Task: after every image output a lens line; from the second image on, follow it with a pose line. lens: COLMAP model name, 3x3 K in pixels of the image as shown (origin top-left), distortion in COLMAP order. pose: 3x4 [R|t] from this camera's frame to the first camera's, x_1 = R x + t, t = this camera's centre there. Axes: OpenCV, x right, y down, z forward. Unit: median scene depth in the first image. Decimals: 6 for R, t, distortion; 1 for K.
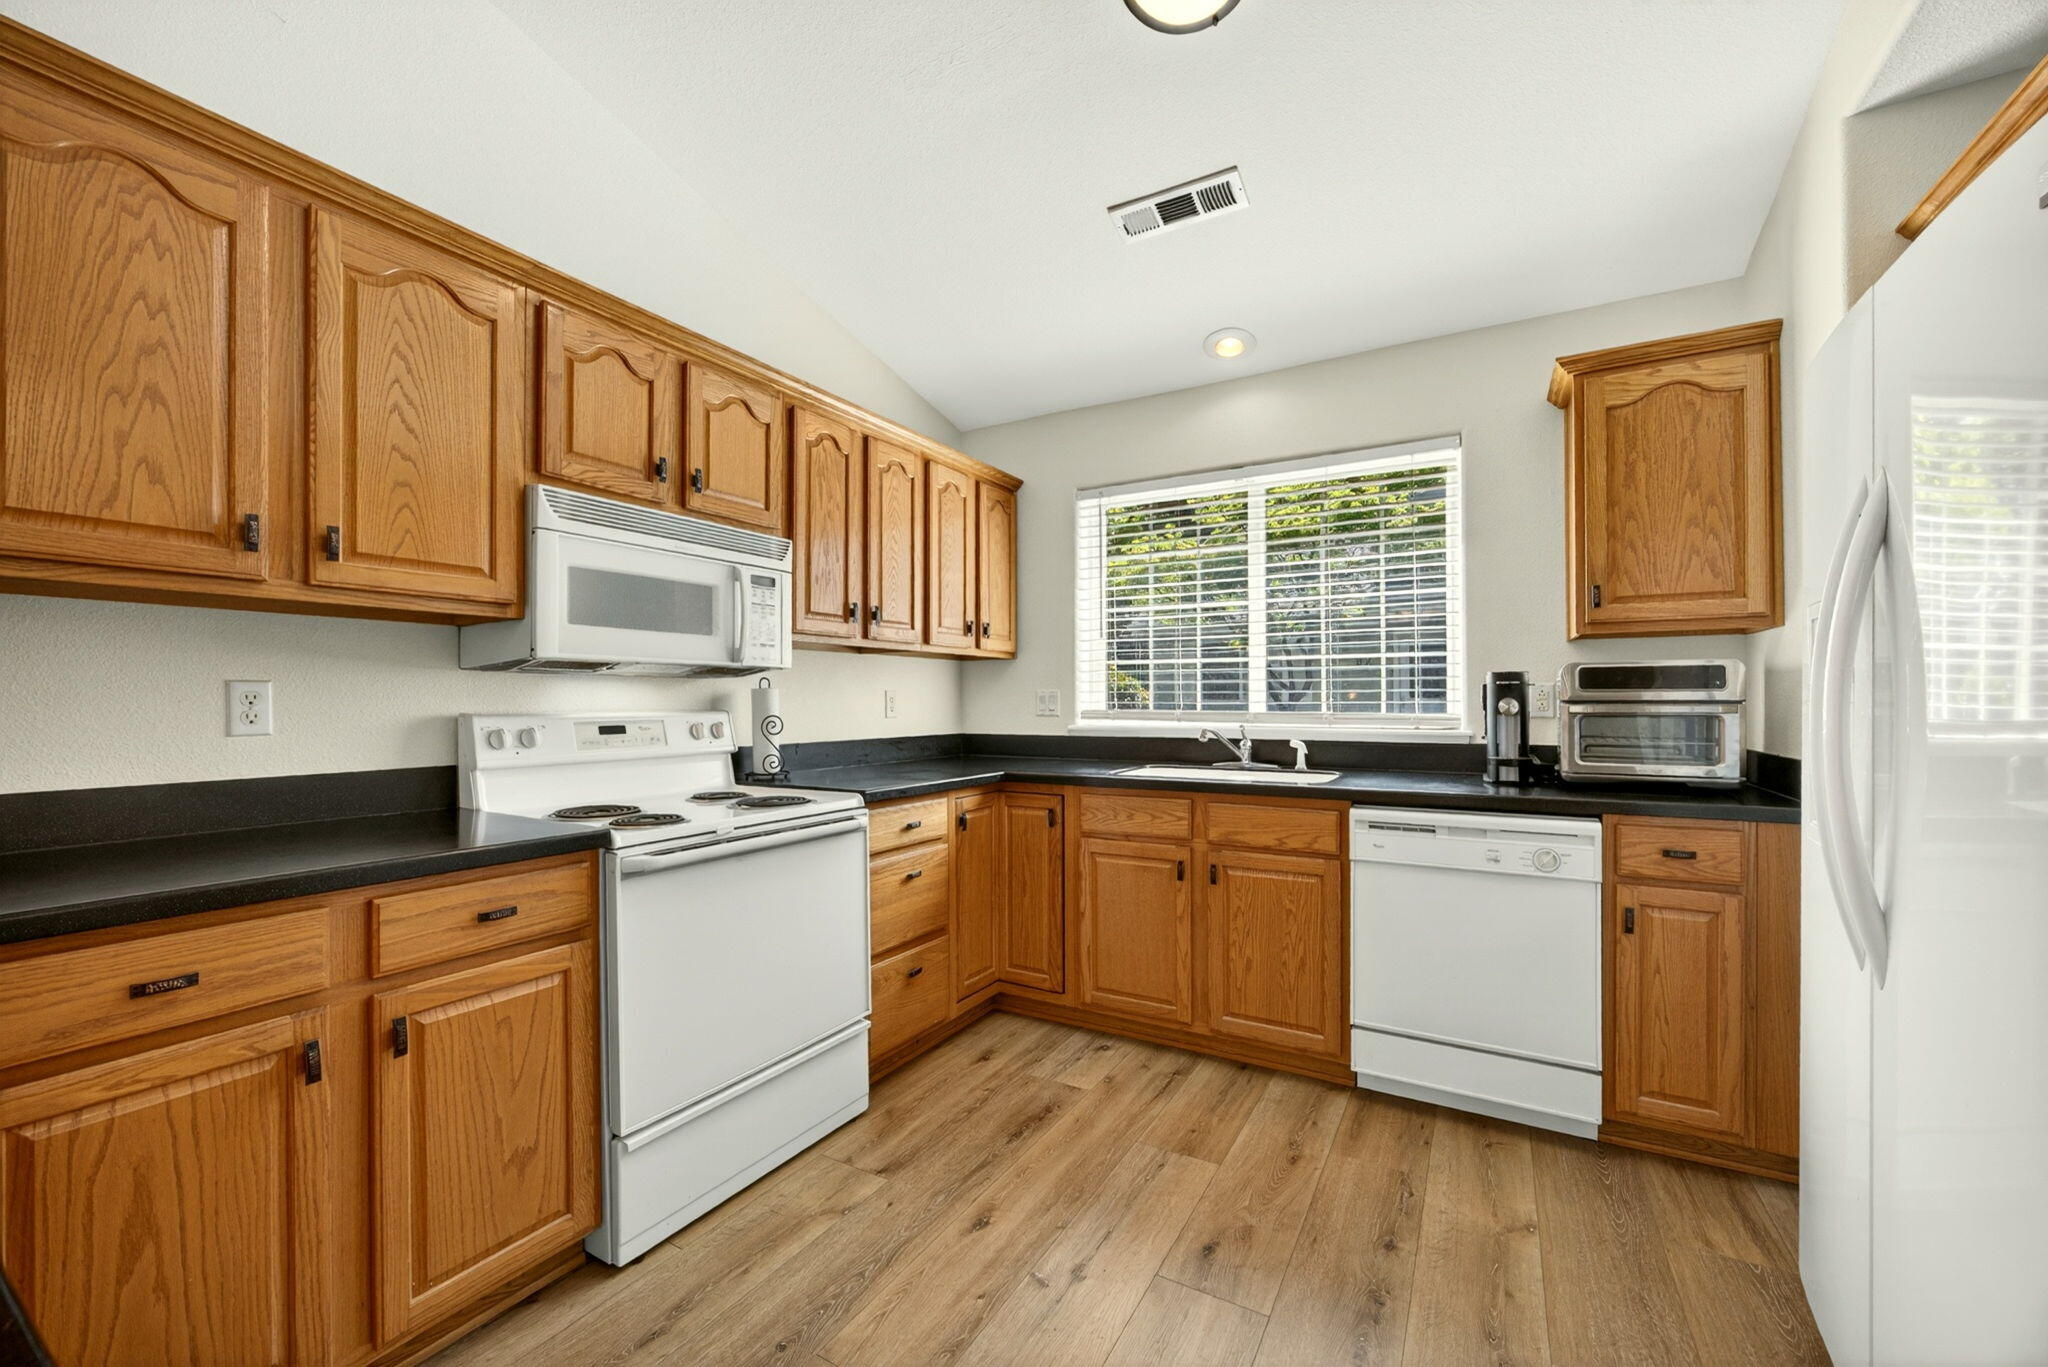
lens RADIAL K [[800.1, 0, 1040.5], [0, 800.1, 701.7], [0, 0, 1]] dist [-0.020649, 0.006111]
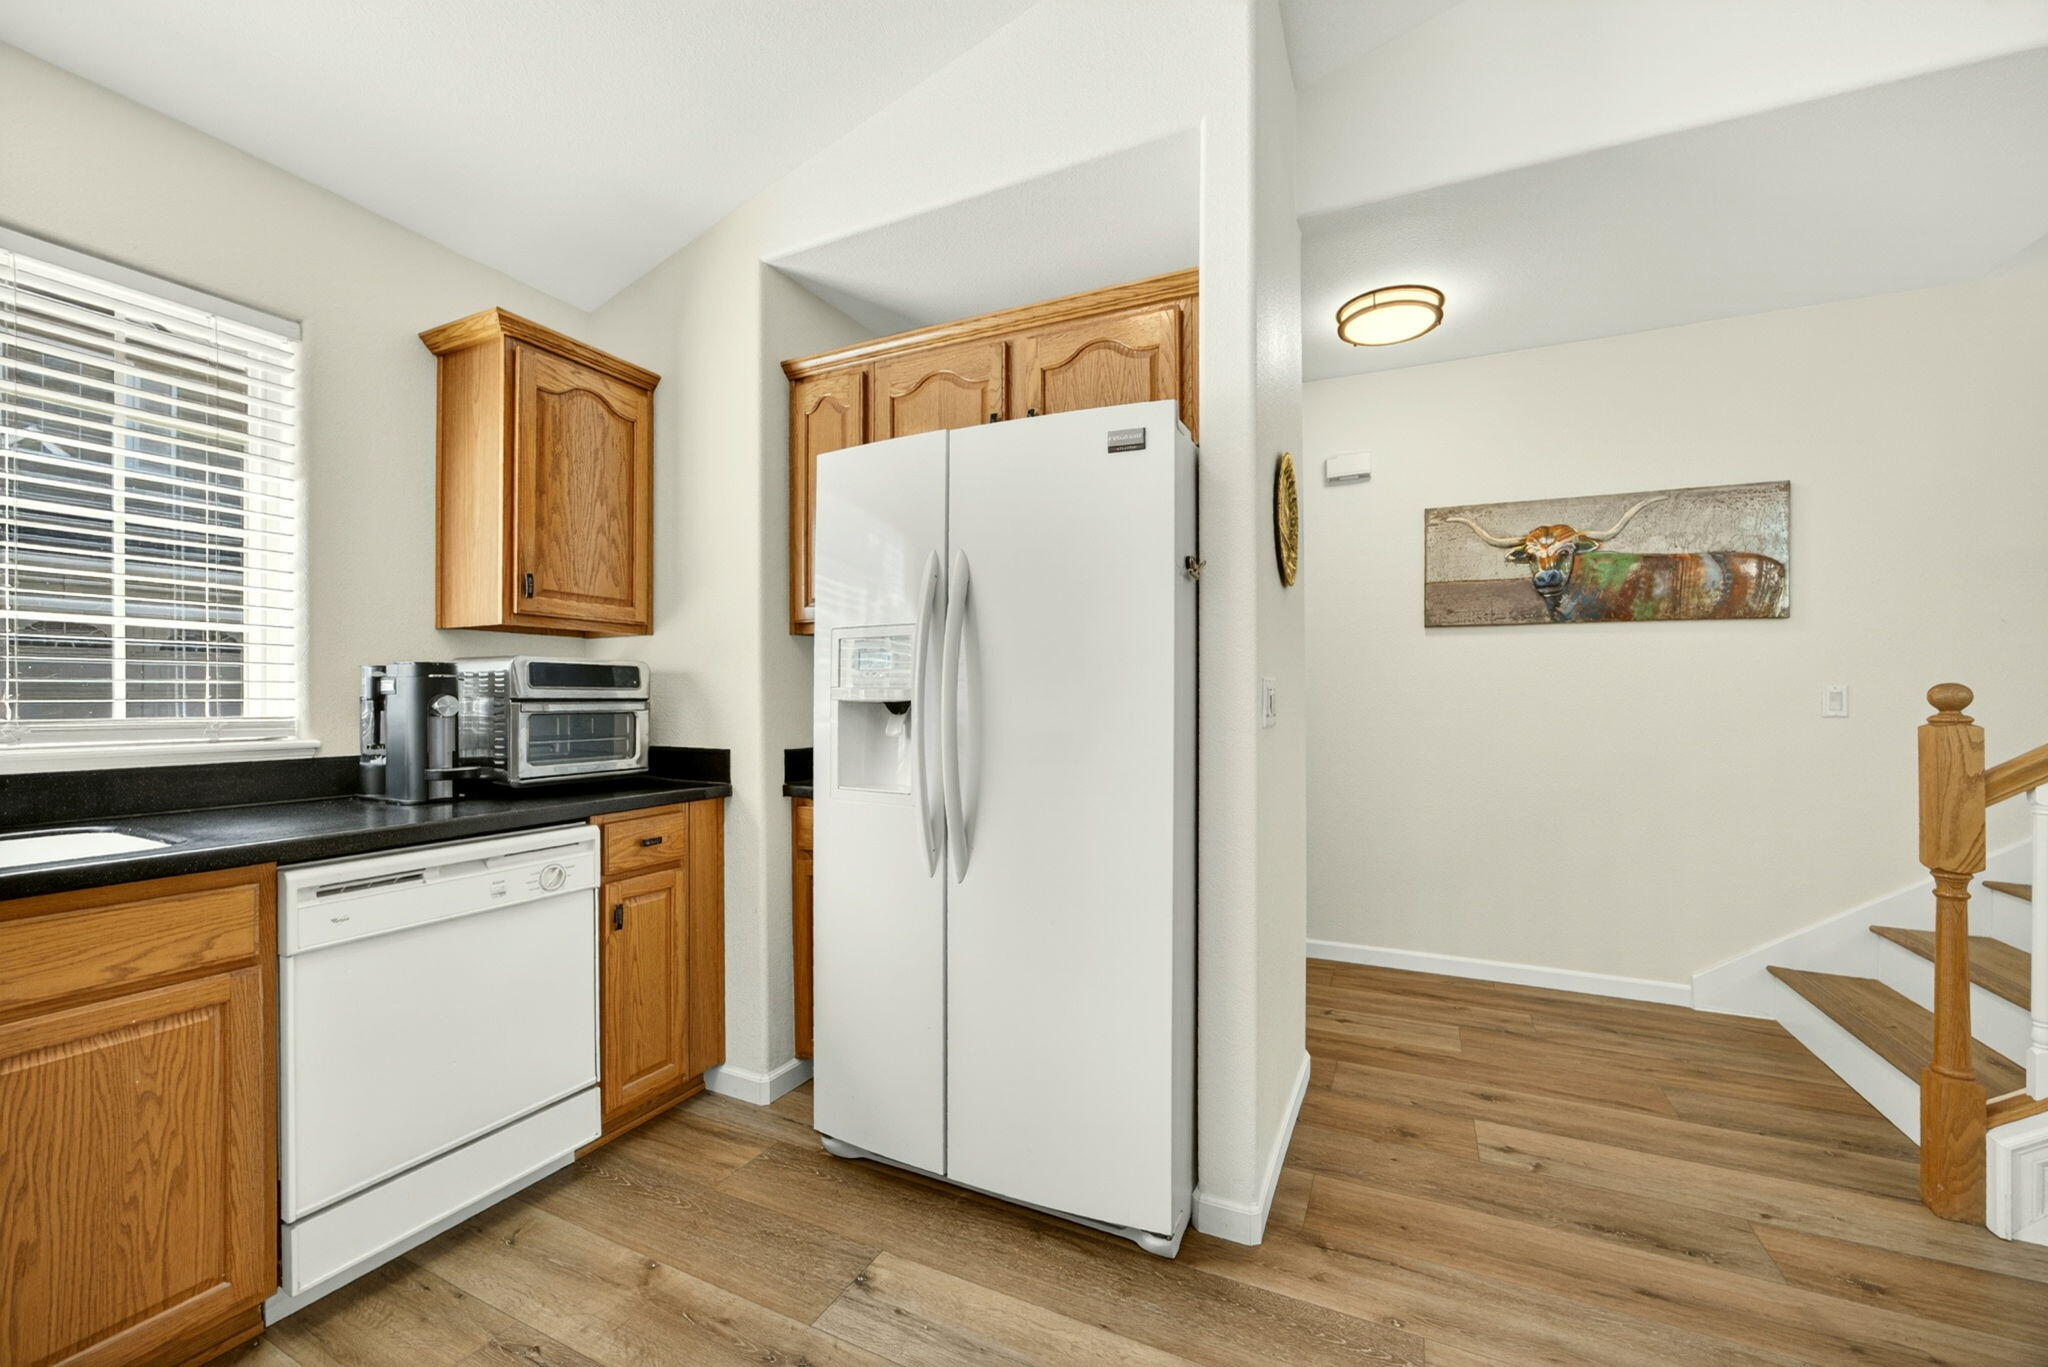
lens RADIAL K [[800.1, 0, 1024.7], [0, 800.1, 698.3], [0, 0, 1]] dist [-0.020649, 0.006111]
pose [[-0.069757, 0.003893, 0.997556, -0.265196], [0.000009, 0.999992, -0.003902, 0.001942], [-0.997564, -0.000263, -0.069757, 0.489104]]
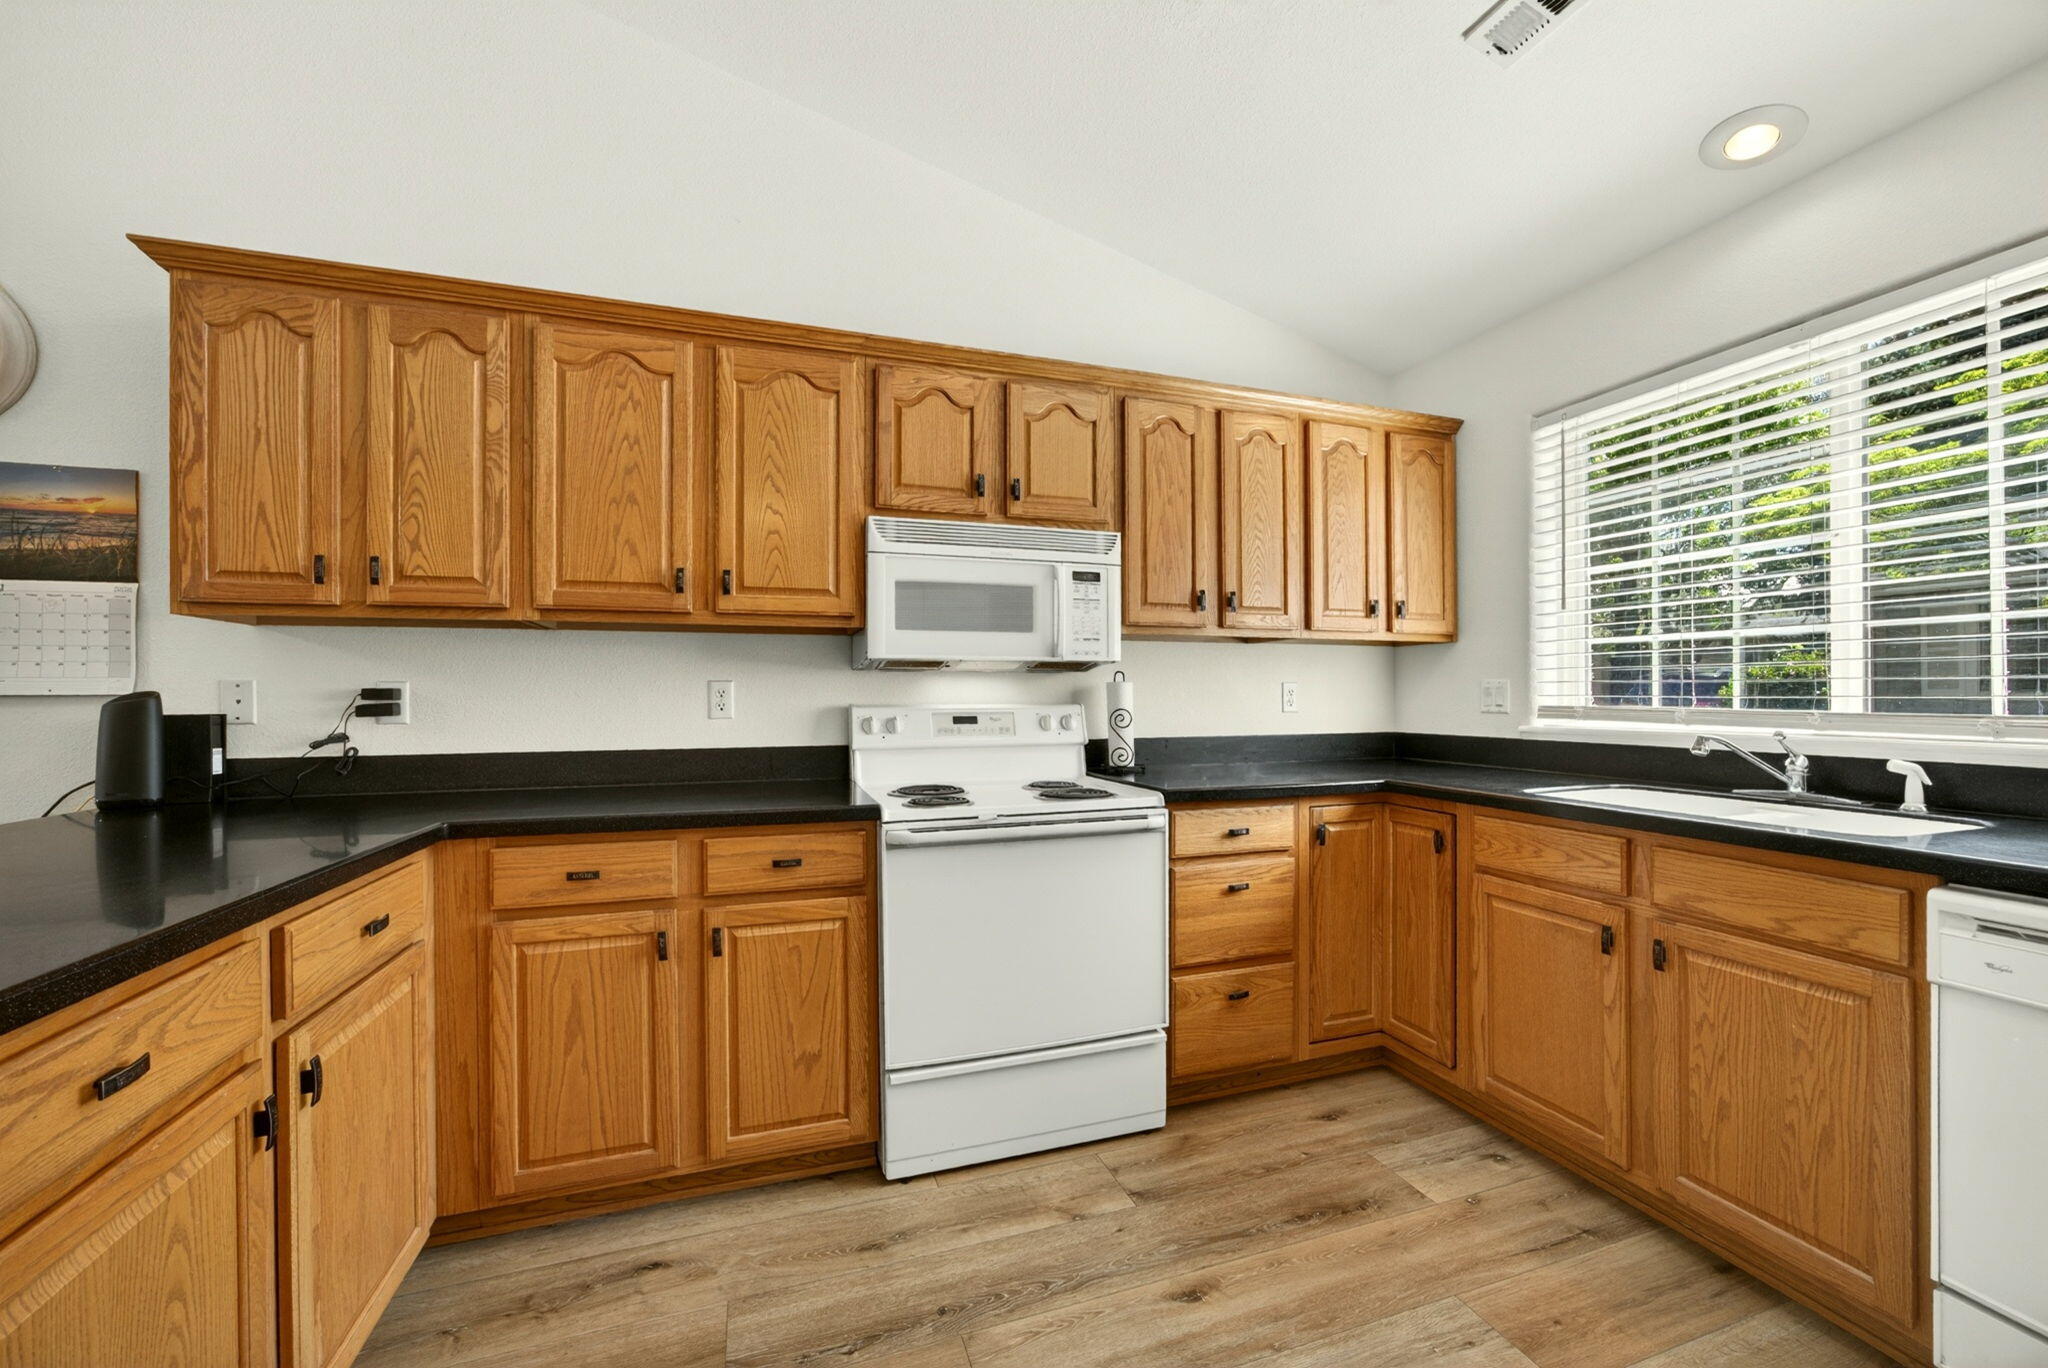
lens RADIAL K [[800.1, 0, 1035.0], [0, 800.1, 698.7], [0, 0, 1]] dist [-0.020649, 0.006111]
pose [[0.754110, 0.003625, -0.656738, 0.285609], [-0.000095, 0.999985, 0.005411, -0.000843], [0.656748, -0.004018, 0.754099, 0.186615]]
